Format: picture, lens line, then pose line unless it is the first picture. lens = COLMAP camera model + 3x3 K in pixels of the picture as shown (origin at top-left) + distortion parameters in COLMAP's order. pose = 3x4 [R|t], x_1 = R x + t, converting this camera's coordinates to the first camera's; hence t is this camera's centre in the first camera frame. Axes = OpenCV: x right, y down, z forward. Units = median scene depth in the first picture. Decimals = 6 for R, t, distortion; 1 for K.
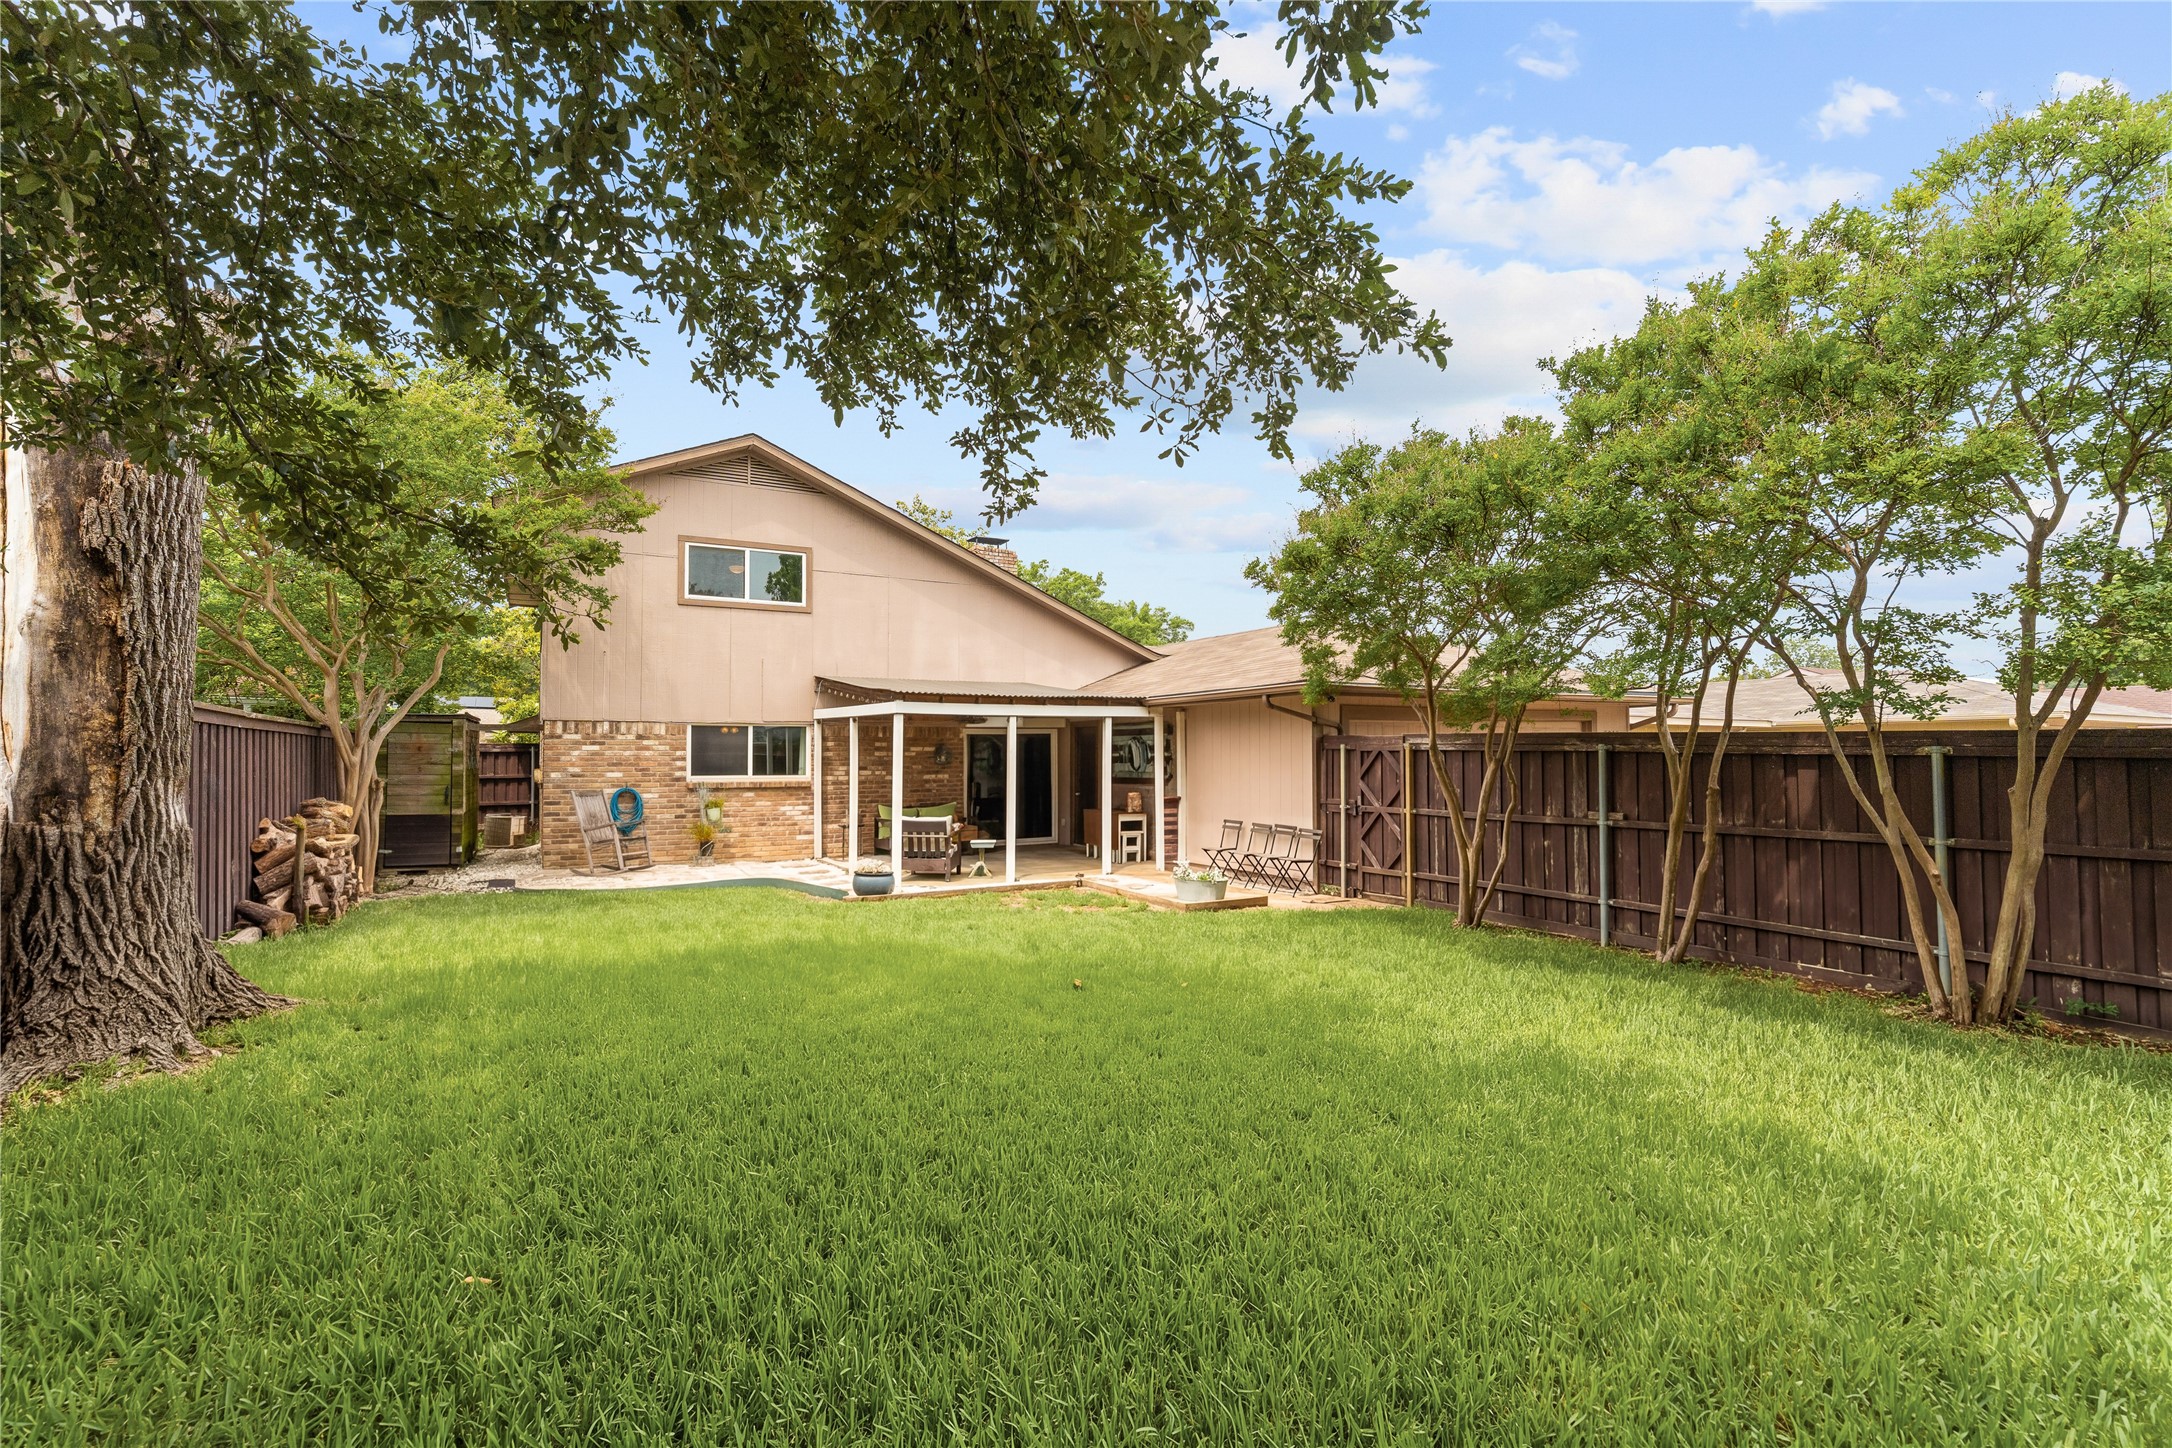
lens RADIAL K [[964.8, 0, 1086.0], [0, 964.8, 724.0], [0, 0, 1]] dist [-0.007639, 0.000463]
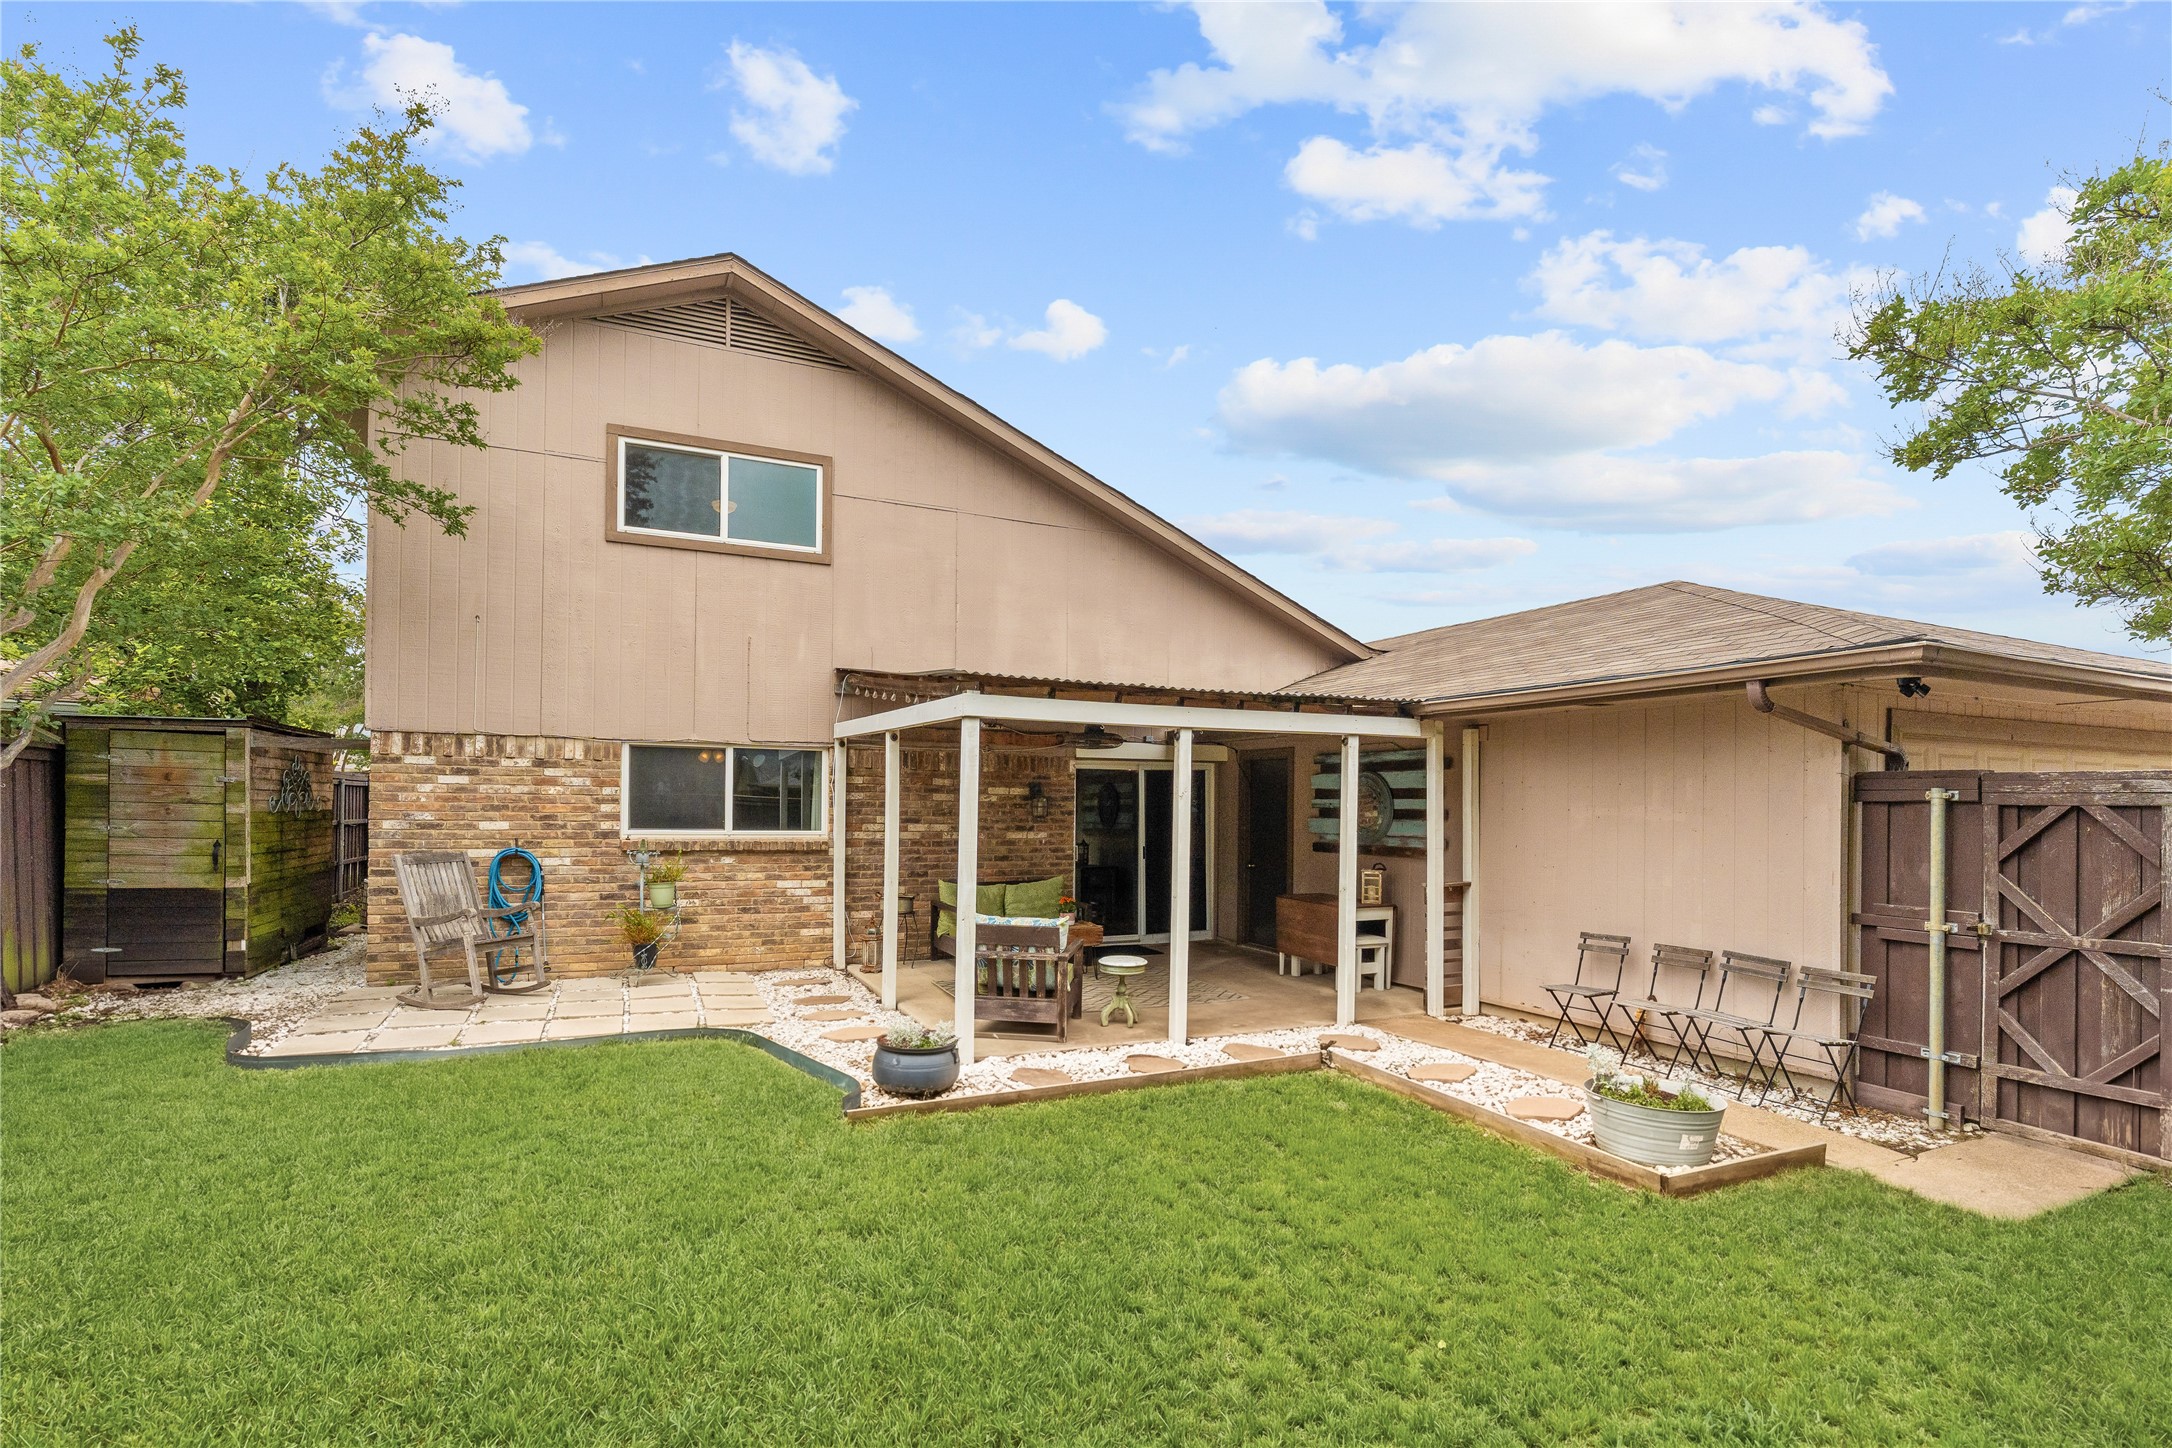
lens RADIAL K [[969.3, 0, 1092.6], [0, 969.3, 792.5], [0, 0, 1]] dist [-0.001568, 0.000023]
pose [[0.997694, 0.014673, -0.066270, -0.083070], [-0.013241, 0.999670, 0.022000, 0.014315], [0.066571, -0.021072, 0.997559, 0.426637]]
